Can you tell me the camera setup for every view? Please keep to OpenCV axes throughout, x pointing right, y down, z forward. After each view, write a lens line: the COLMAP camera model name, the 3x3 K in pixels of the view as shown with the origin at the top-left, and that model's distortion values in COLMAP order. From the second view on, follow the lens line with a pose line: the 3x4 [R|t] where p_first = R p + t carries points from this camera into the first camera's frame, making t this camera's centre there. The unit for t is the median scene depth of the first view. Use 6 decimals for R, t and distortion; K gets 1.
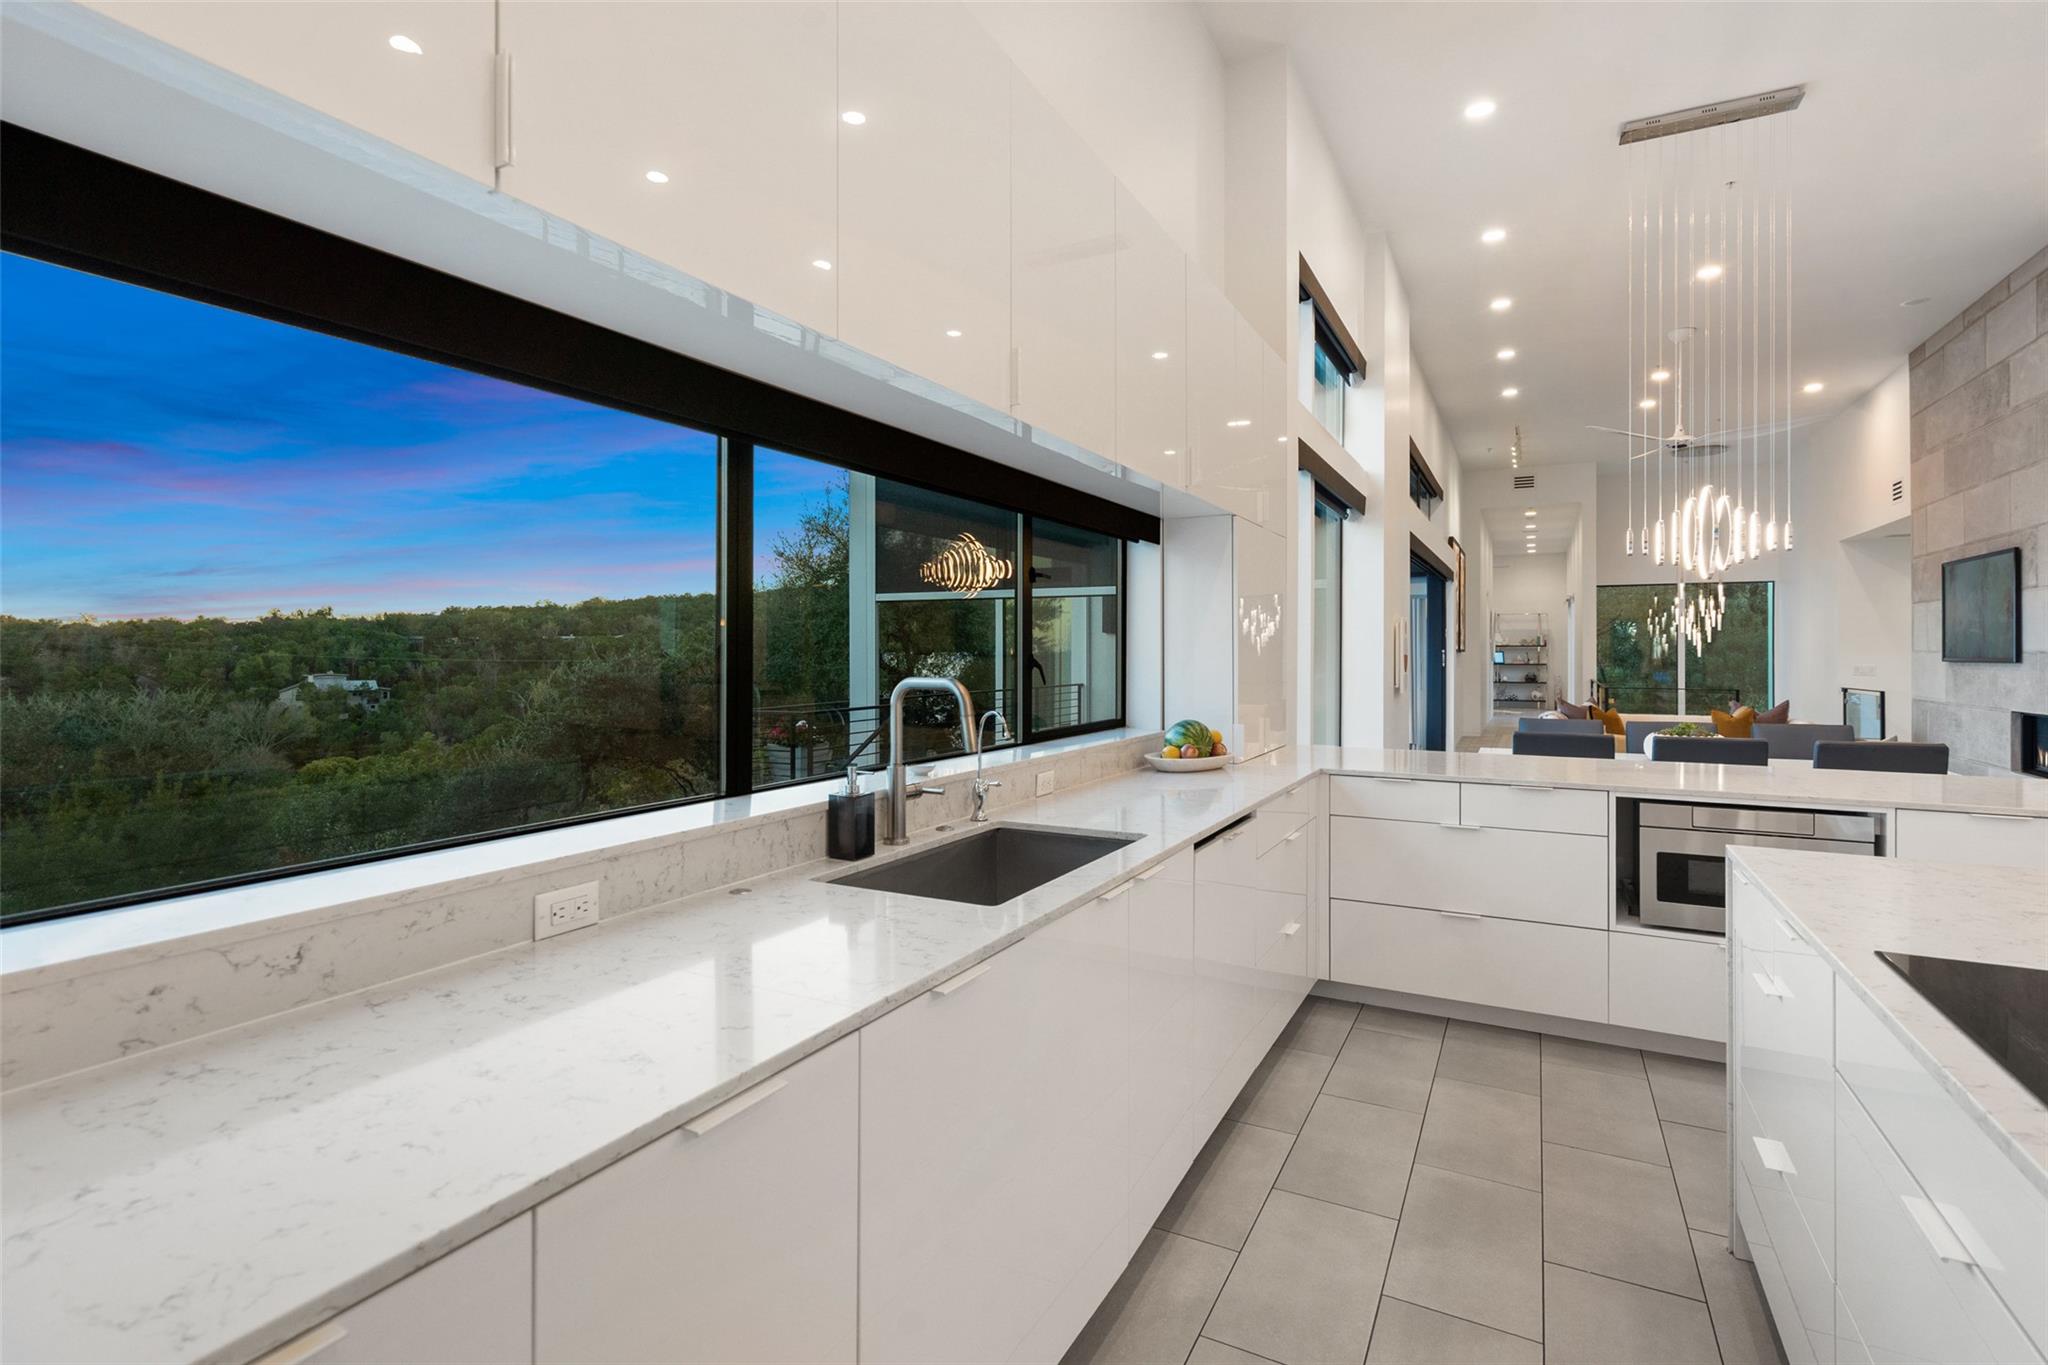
lens RADIAL K [[942.6, 0, 1023.3], [0, 942.6, 679.5], [0, 0, 1]] dist [0.005083, 0.000628]
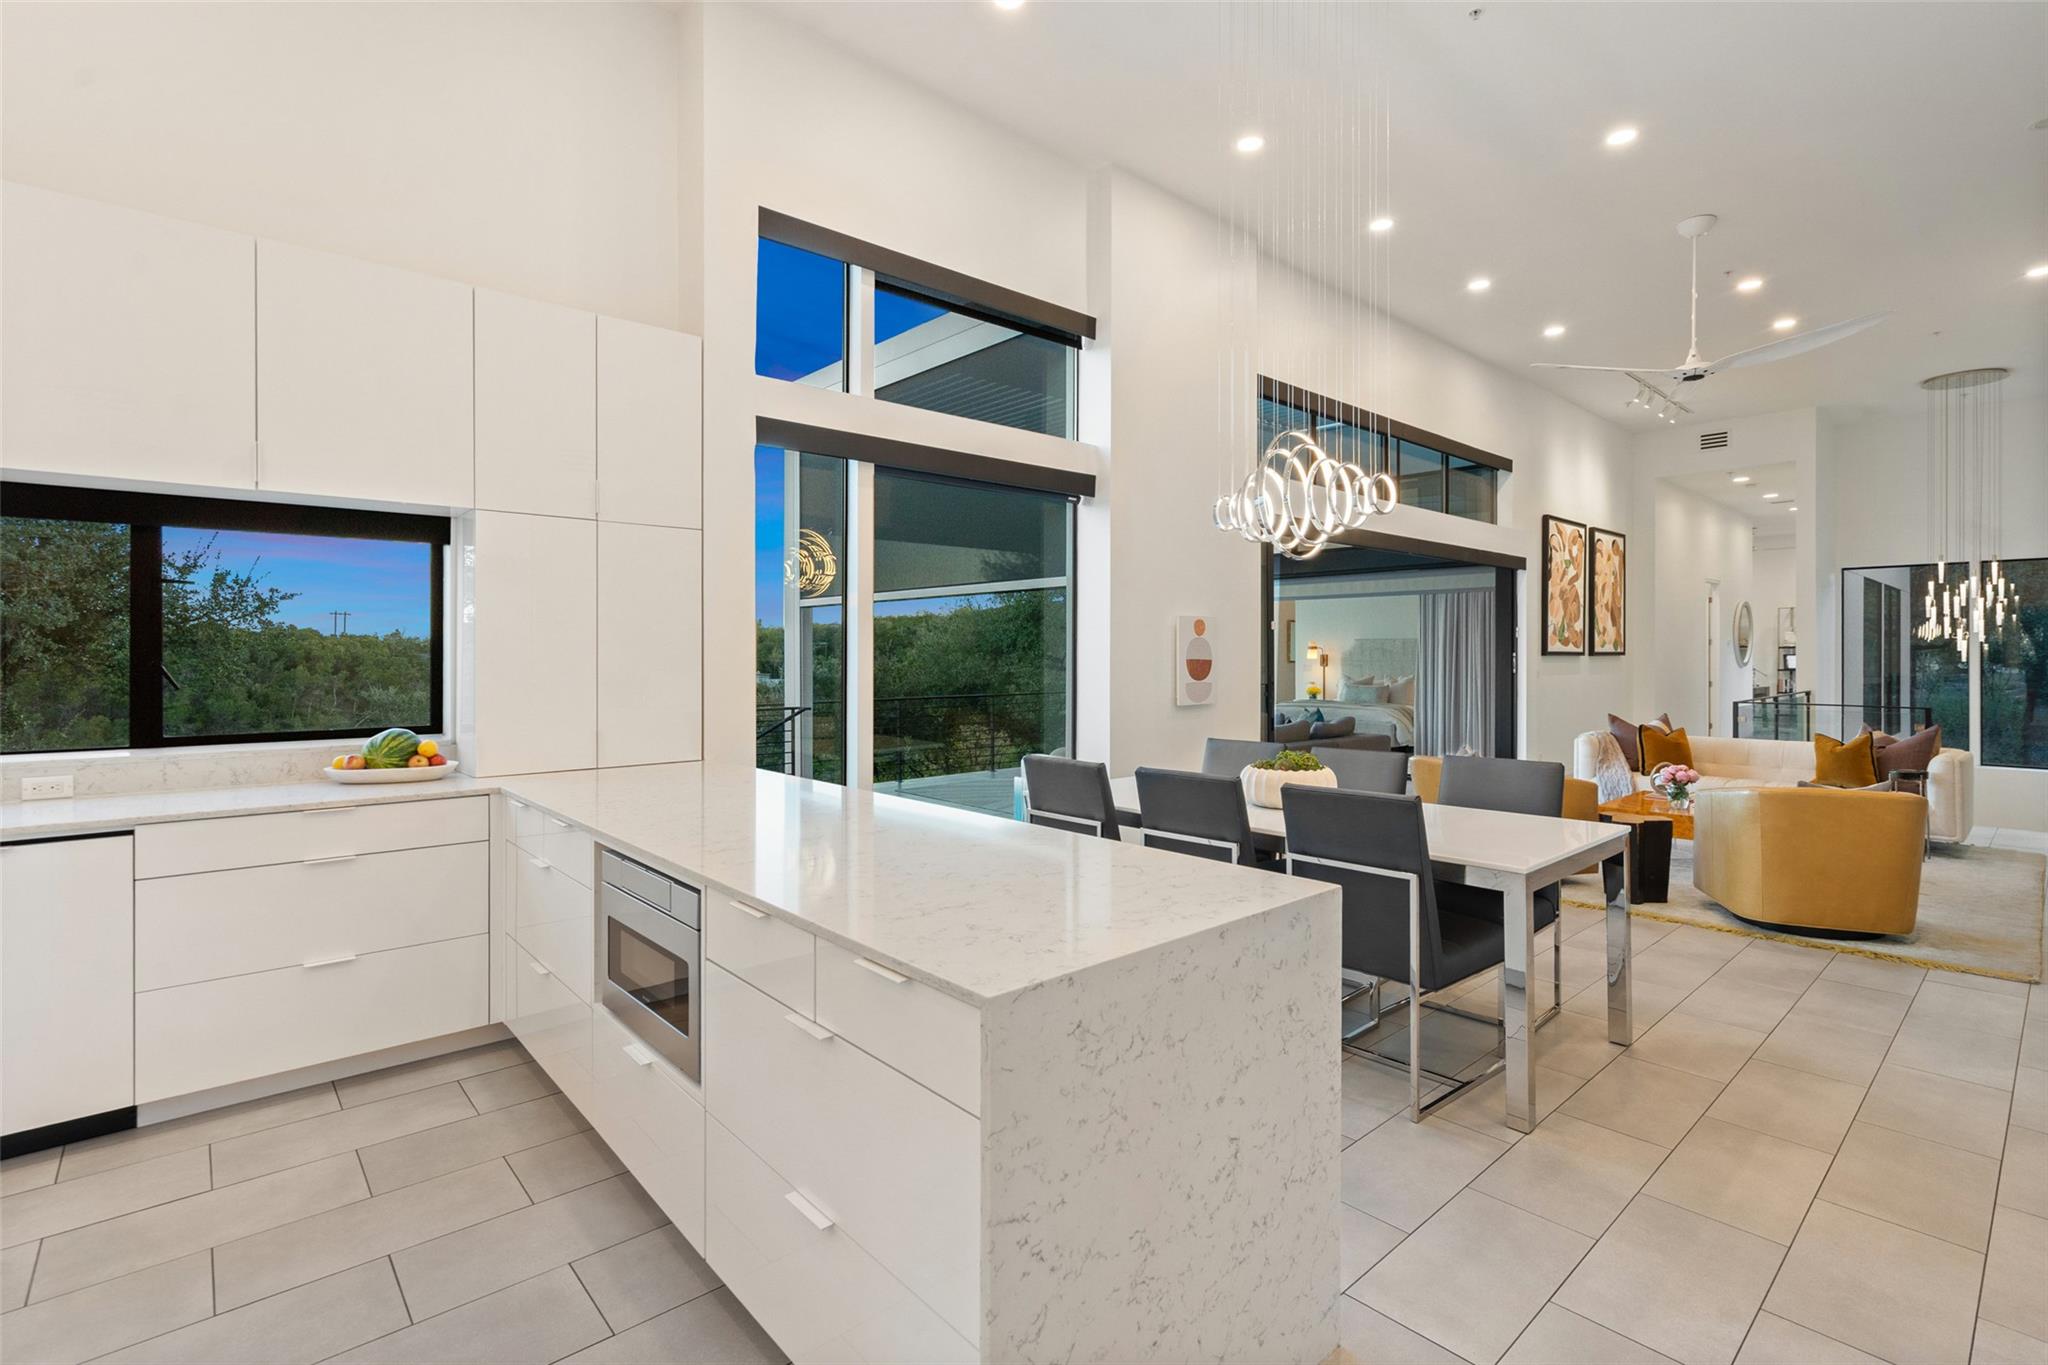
lens RADIAL K [[942.6, 0, 1011.5], [0, 942.6, 670.1], [0, 0, 1]] dist [0.005083, 0.000628]
pose [[0.943005, 0.007014, -0.332706, 0.458114], [-0.011838, 0.999852, -0.012475, -0.003808], [0.332569, 0.015702, 0.942948, 0.137159]]
